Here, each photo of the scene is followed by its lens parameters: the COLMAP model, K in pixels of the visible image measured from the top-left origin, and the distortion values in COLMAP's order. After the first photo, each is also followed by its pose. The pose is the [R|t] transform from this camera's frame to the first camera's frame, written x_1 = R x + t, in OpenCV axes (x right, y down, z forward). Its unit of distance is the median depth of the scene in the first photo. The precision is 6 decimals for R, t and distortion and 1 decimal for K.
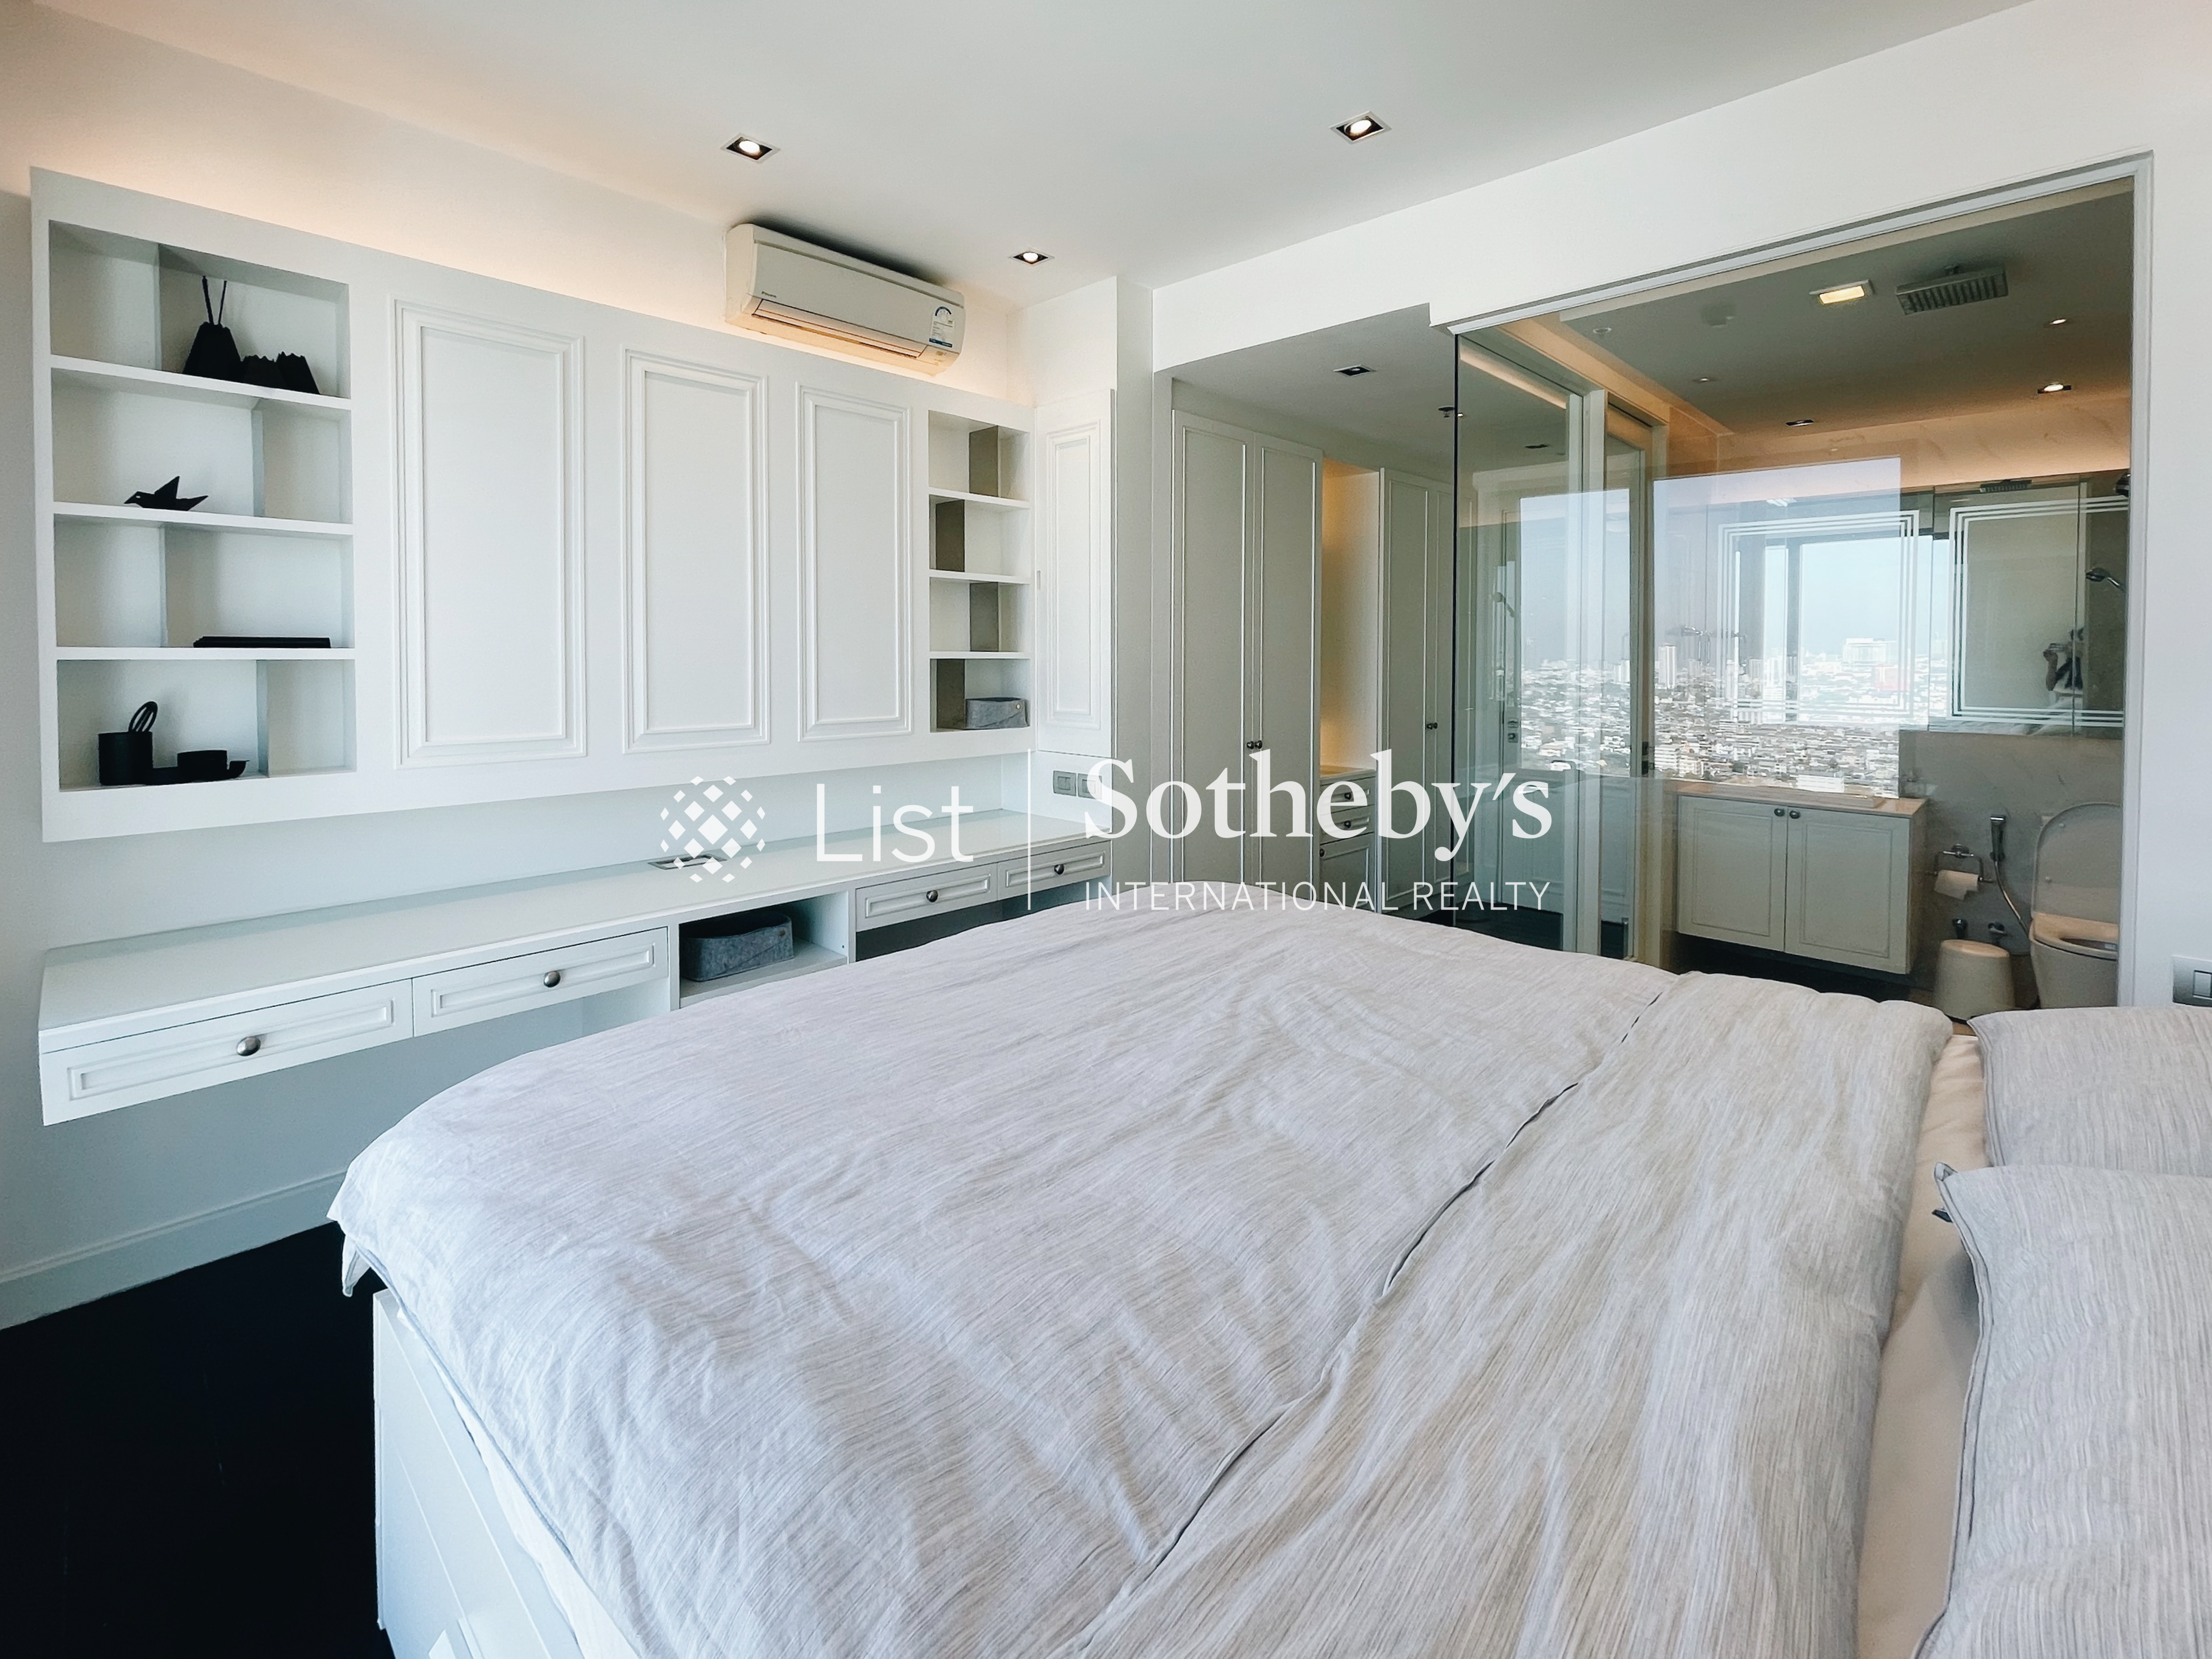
lens RADIAL K [[937.8, 0, 1101.5], [0, 937.8, 891.6], [0, 0, 1]] dist [0.001397, 0.000366]
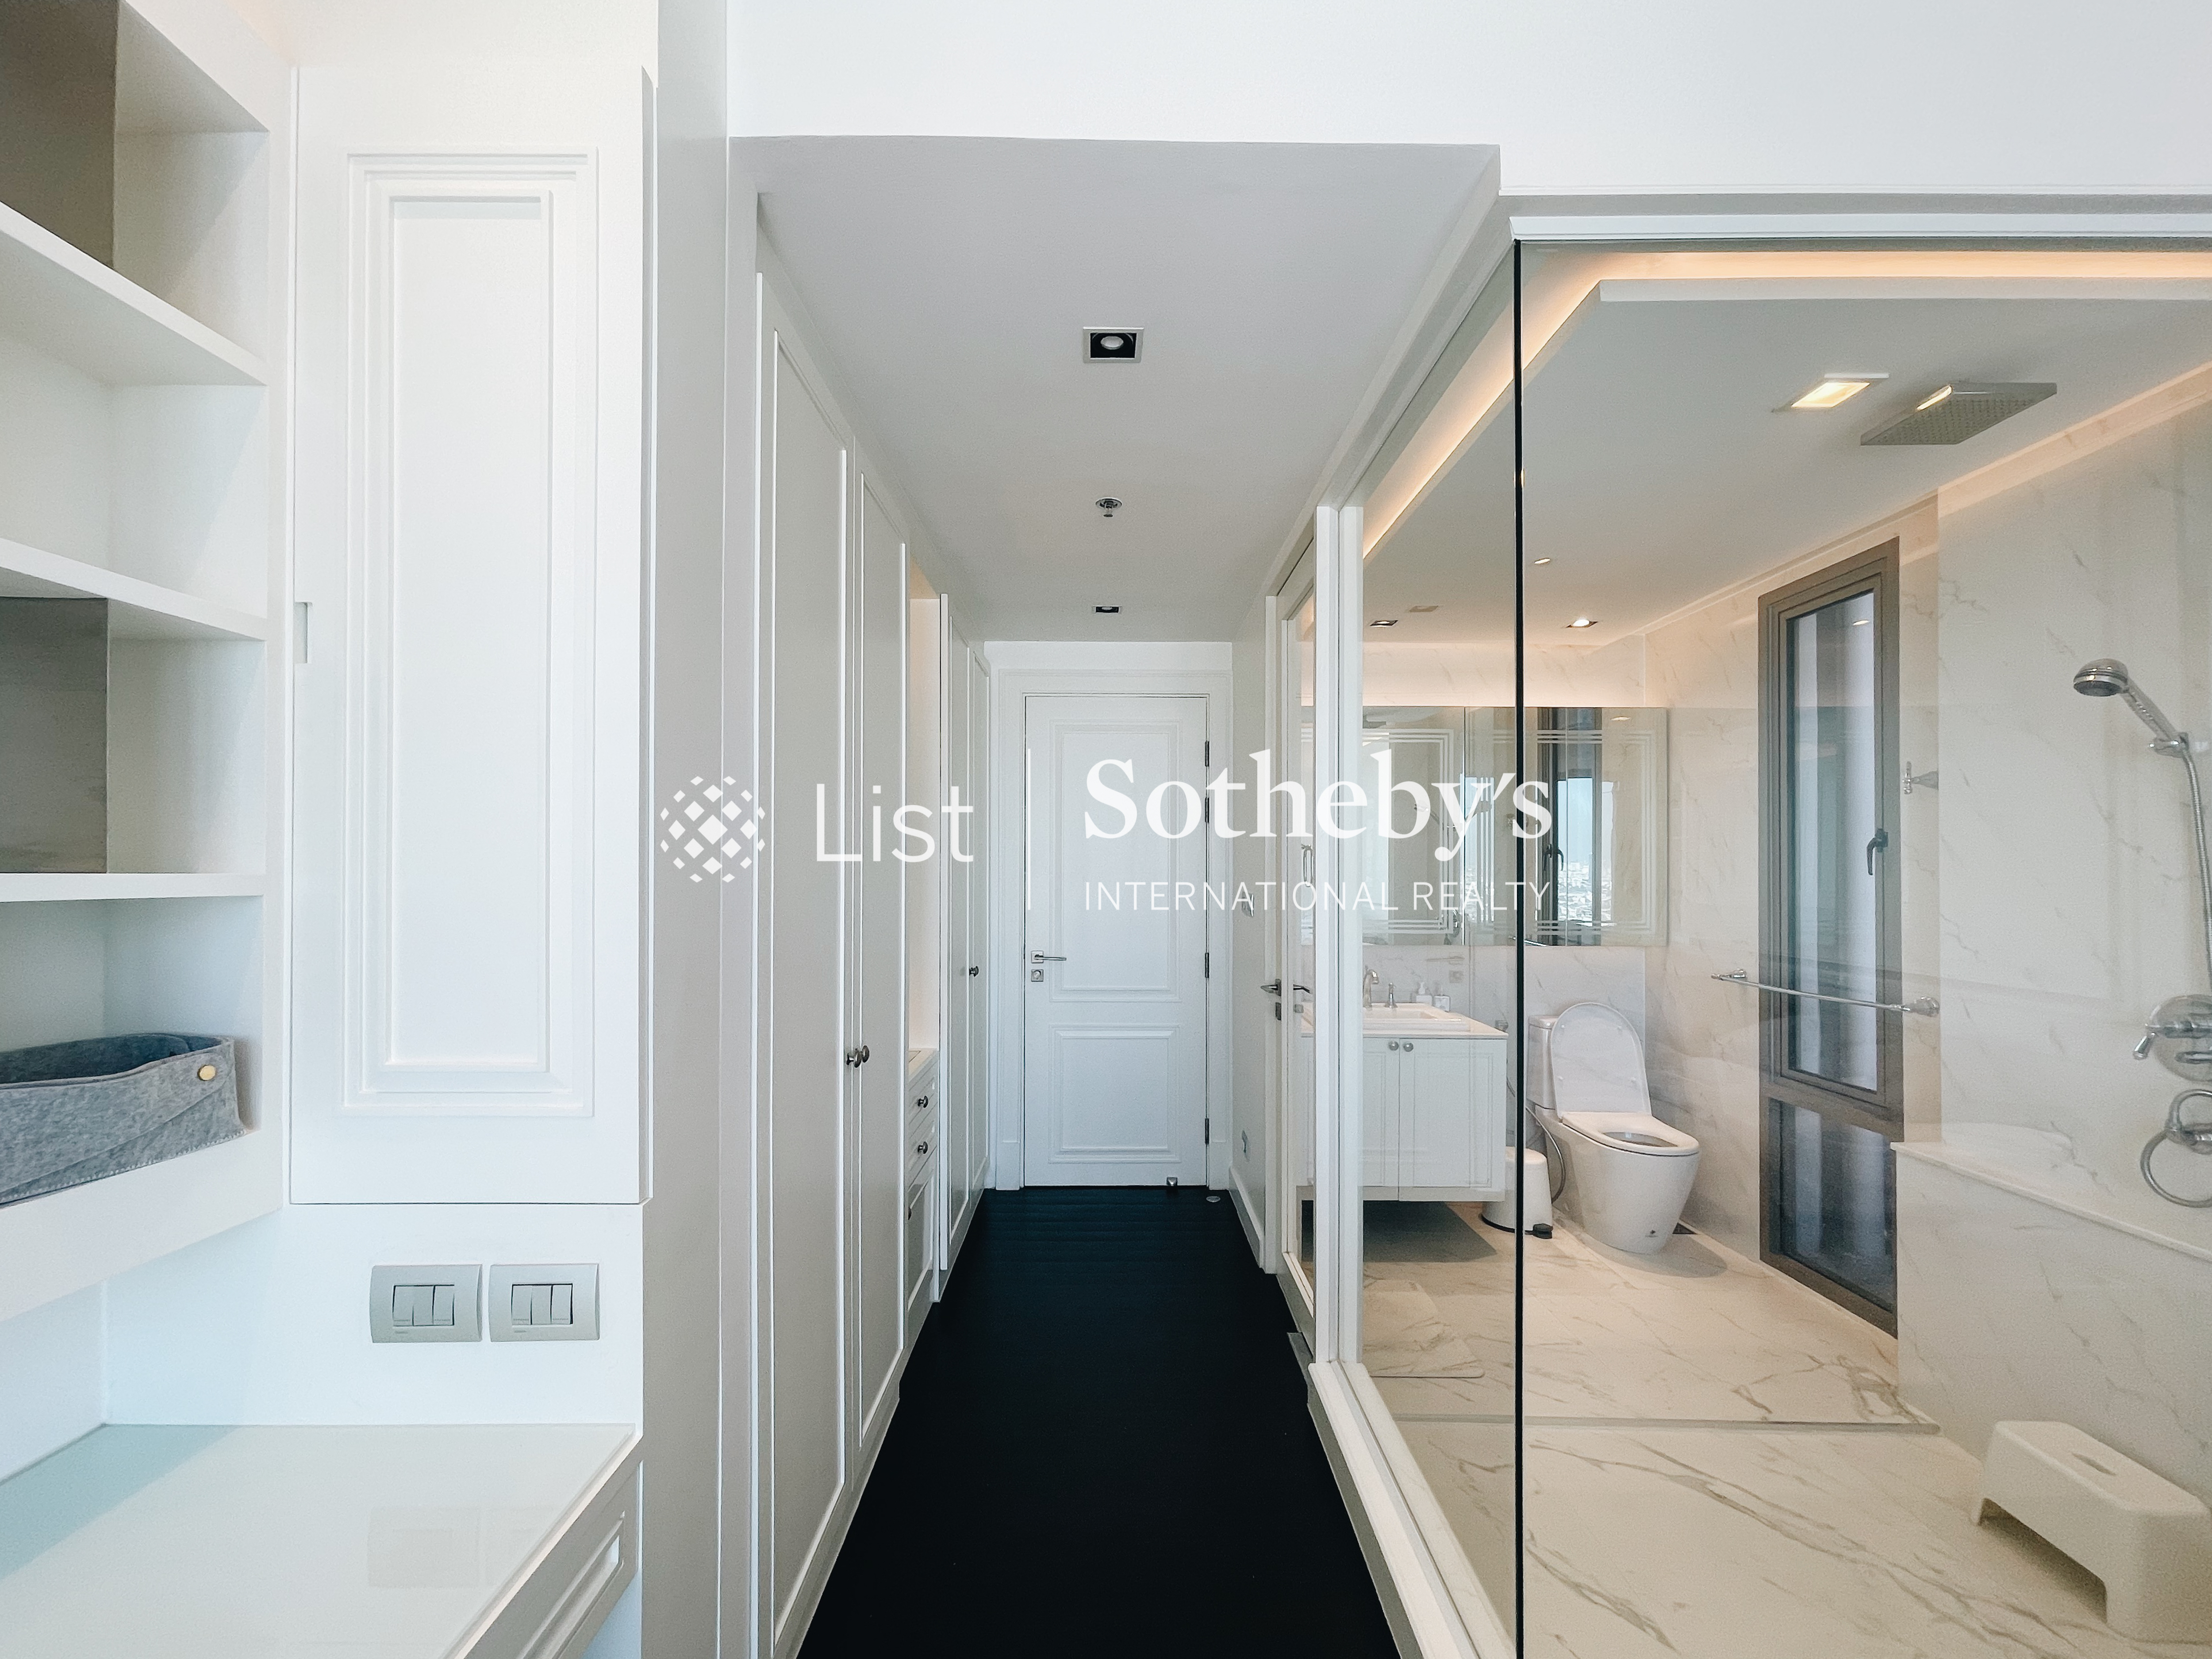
lens RADIAL K [[937.6, 0, 1101.5], [0, 937.6, 891.6], [0, 0, 1]] dist [0.001397, 0.000366]
pose [[0.721479, -0.020261, 0.692139, -0.092147], [0.174882, 0.972499, -0.153827, -0.168478], [-0.669988, 0.232026, 0.705181, 0.655389]]
